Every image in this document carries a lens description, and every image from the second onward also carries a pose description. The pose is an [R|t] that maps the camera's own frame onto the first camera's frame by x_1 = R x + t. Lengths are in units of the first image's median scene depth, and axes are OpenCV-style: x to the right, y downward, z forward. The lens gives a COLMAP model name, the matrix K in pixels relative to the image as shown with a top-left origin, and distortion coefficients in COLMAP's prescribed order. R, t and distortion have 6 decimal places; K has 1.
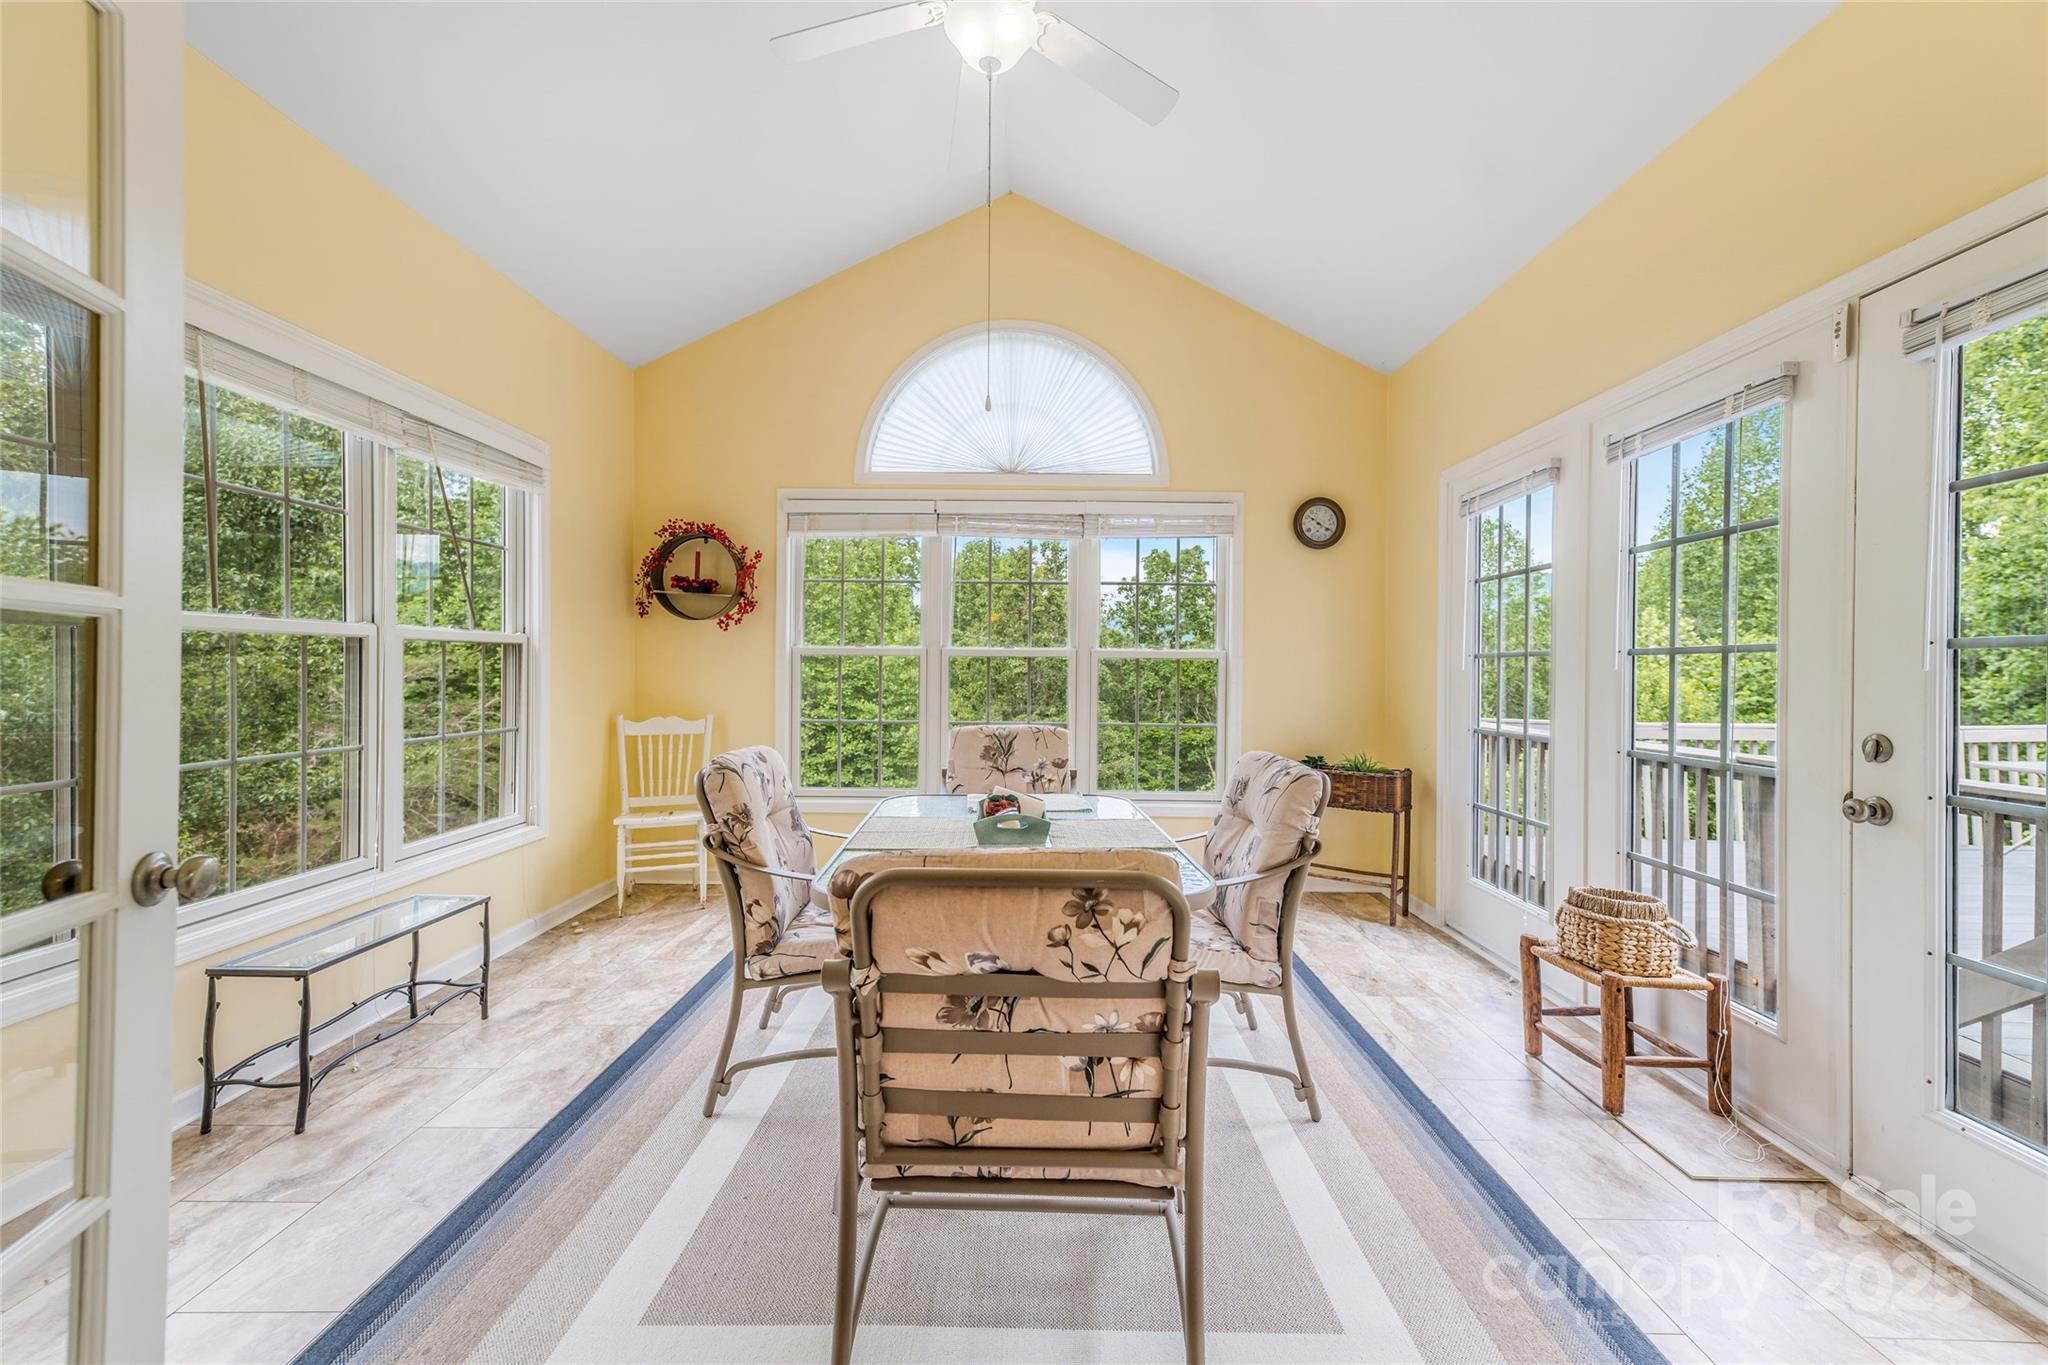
lens RADIAL K [[847.7, 0, 1050.5], [0, 847.7, 663.5], [0, 0, 1]] dist [0.005909, -0.003039]
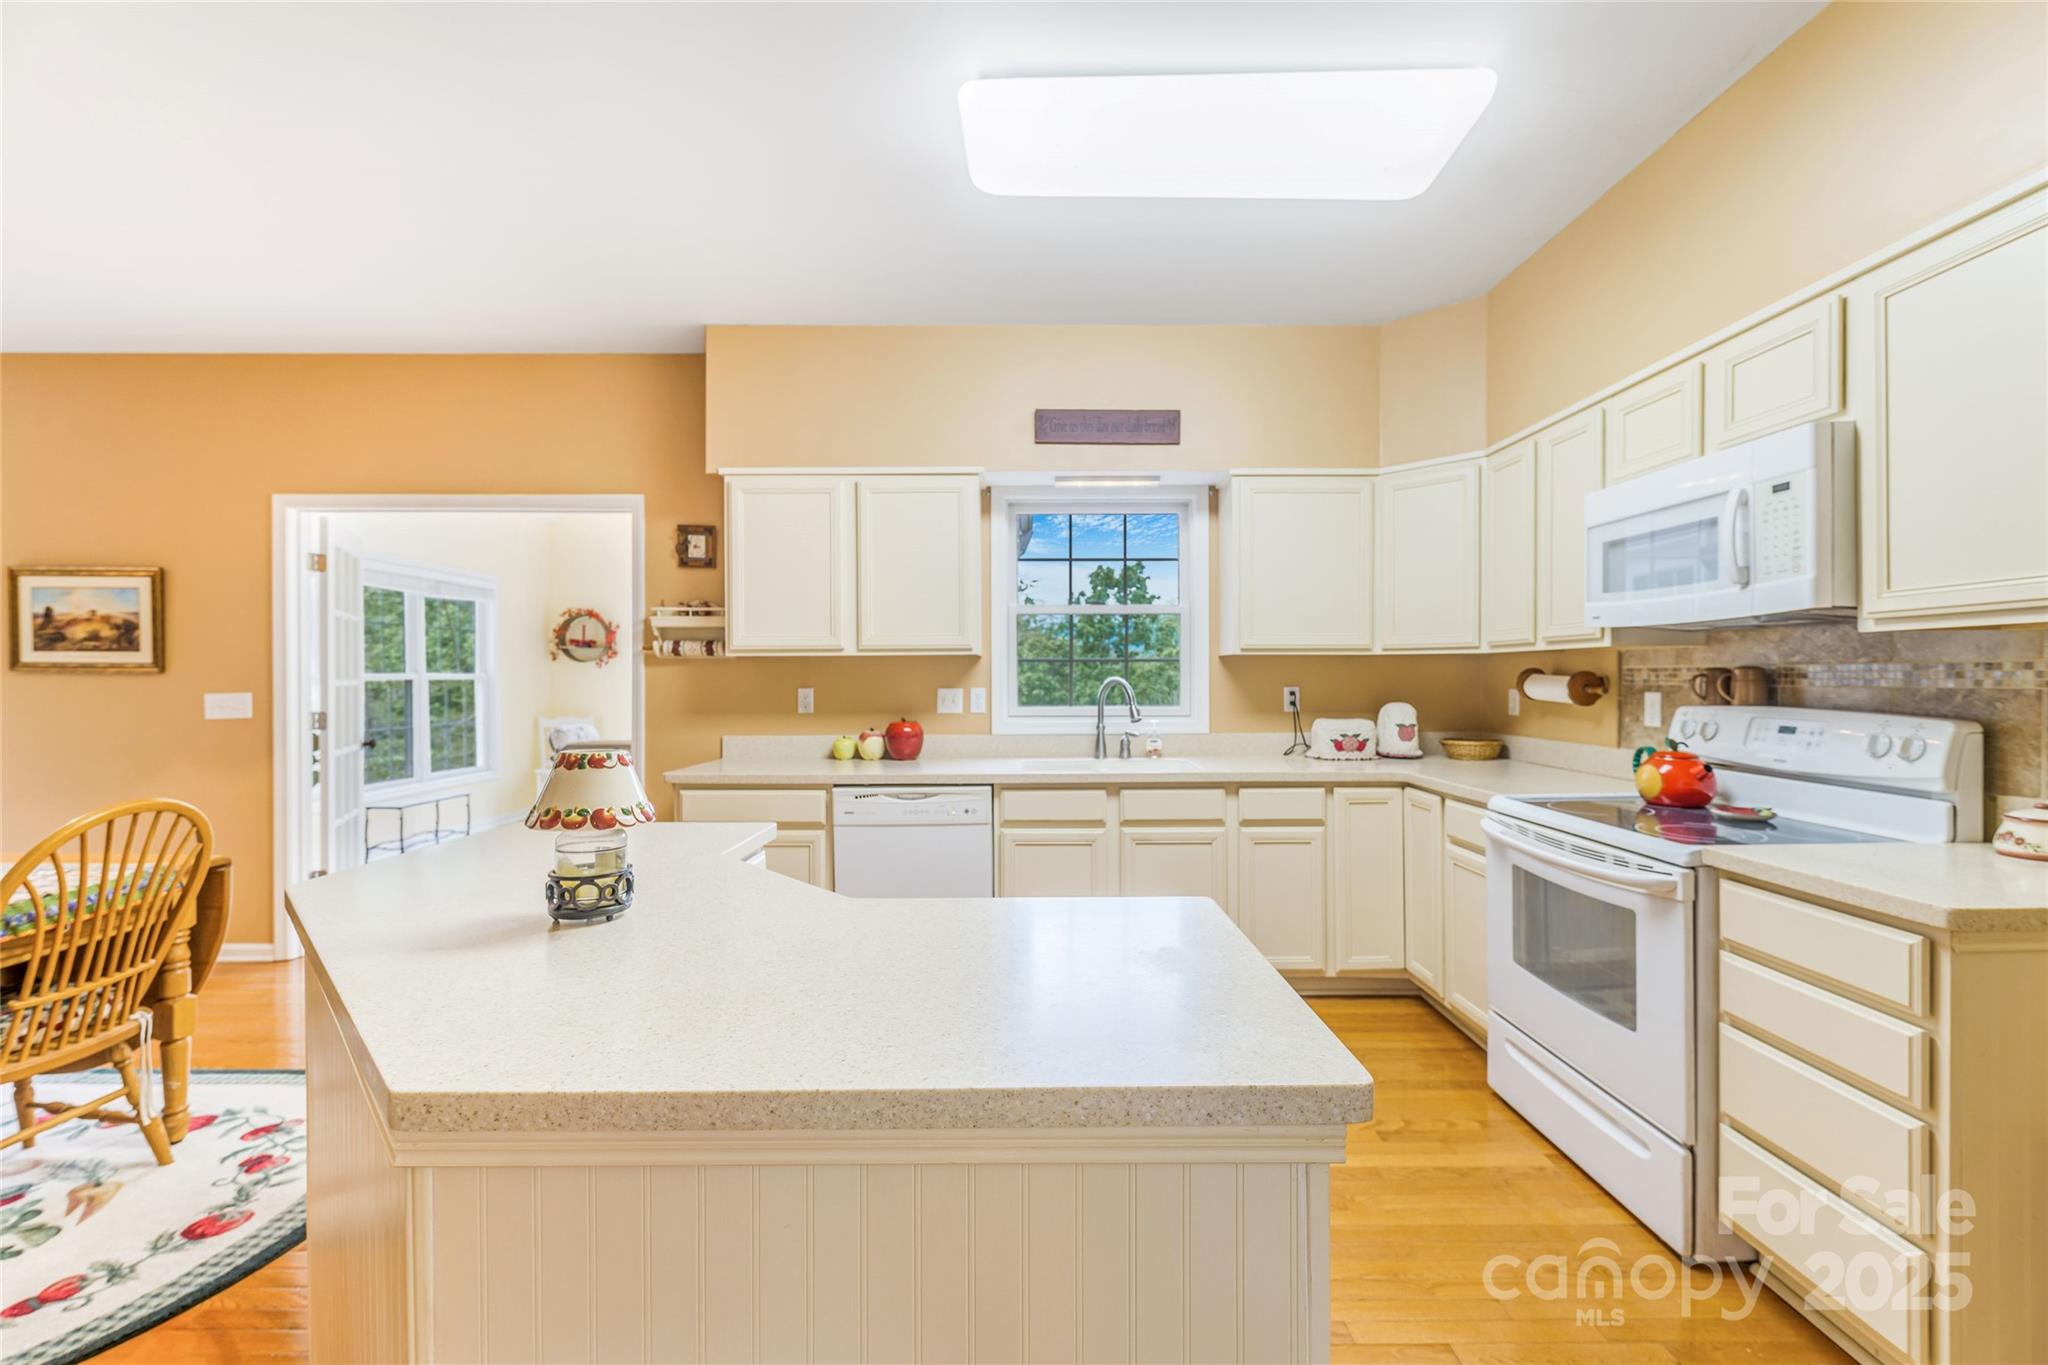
lens RADIAL K [[847.7, 0, 1027.9], [0, 847.7, 678.8], [0, 0, 1]] dist [0.005909, -0.003039]
pose [[0.999921, -0.011030, -0.005962, 0.538054], [0.011073, 0.999913, 0.007163, -0.019543], [0.005883, -0.007229, 0.999957, -0.799362]]
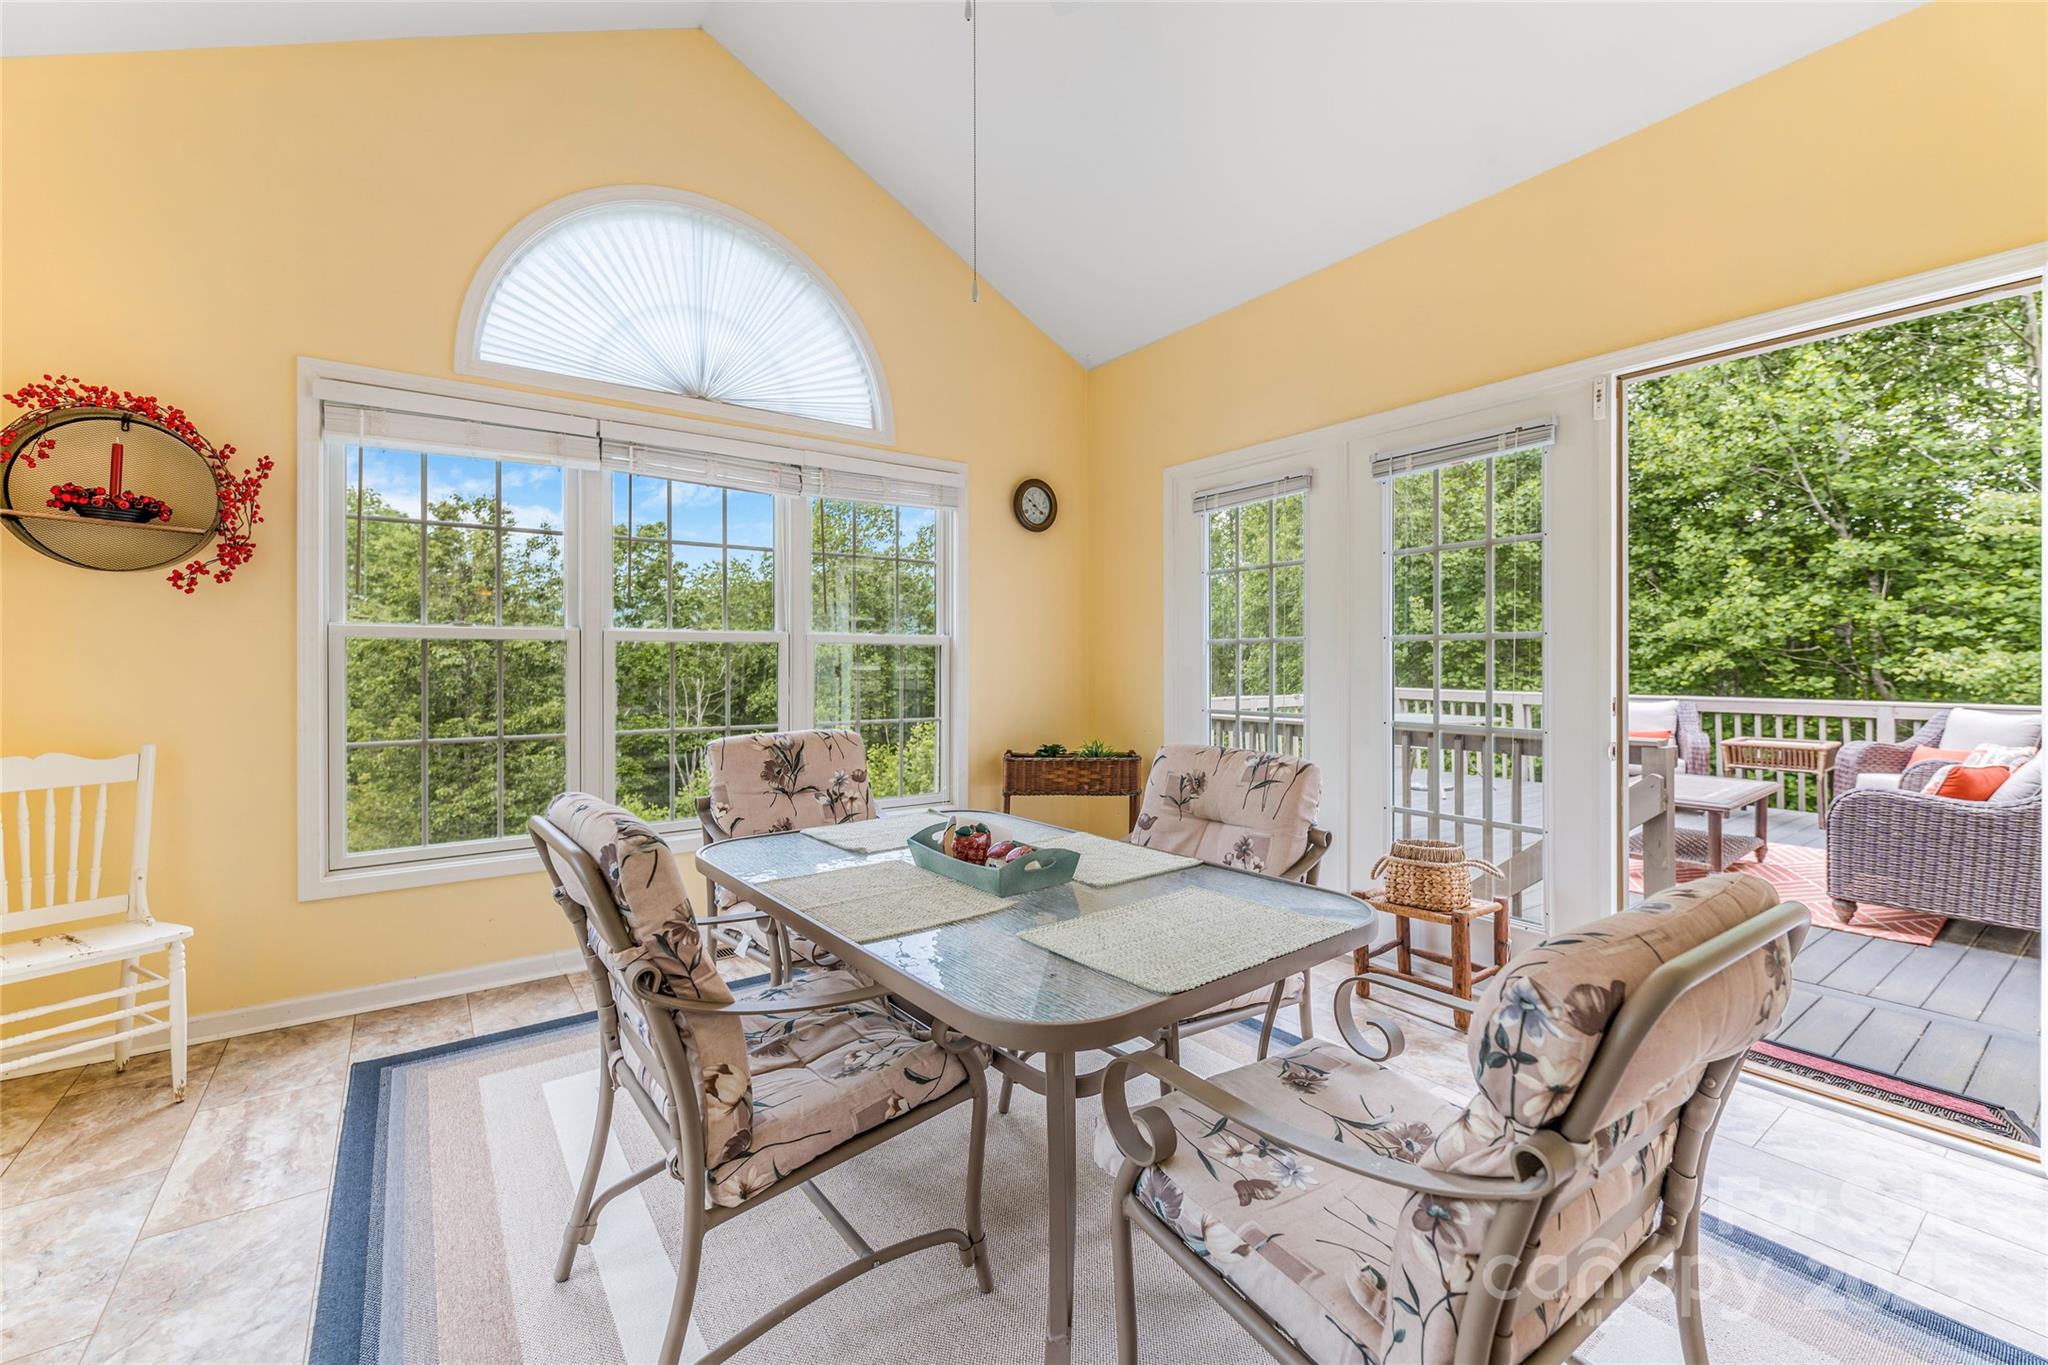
lens RADIAL K [[847.7, 0, 1077.0], [0, 847.7, 655.5], [0, 0, 1]] dist [0.005909, -0.003039]
pose [[0.802798, -0.006277, 0.596218, -0.249444], [0.003307, 0.999976, 0.006075, 0.001112], [-0.596242, -0.002905, 0.802800, 0.204535]]
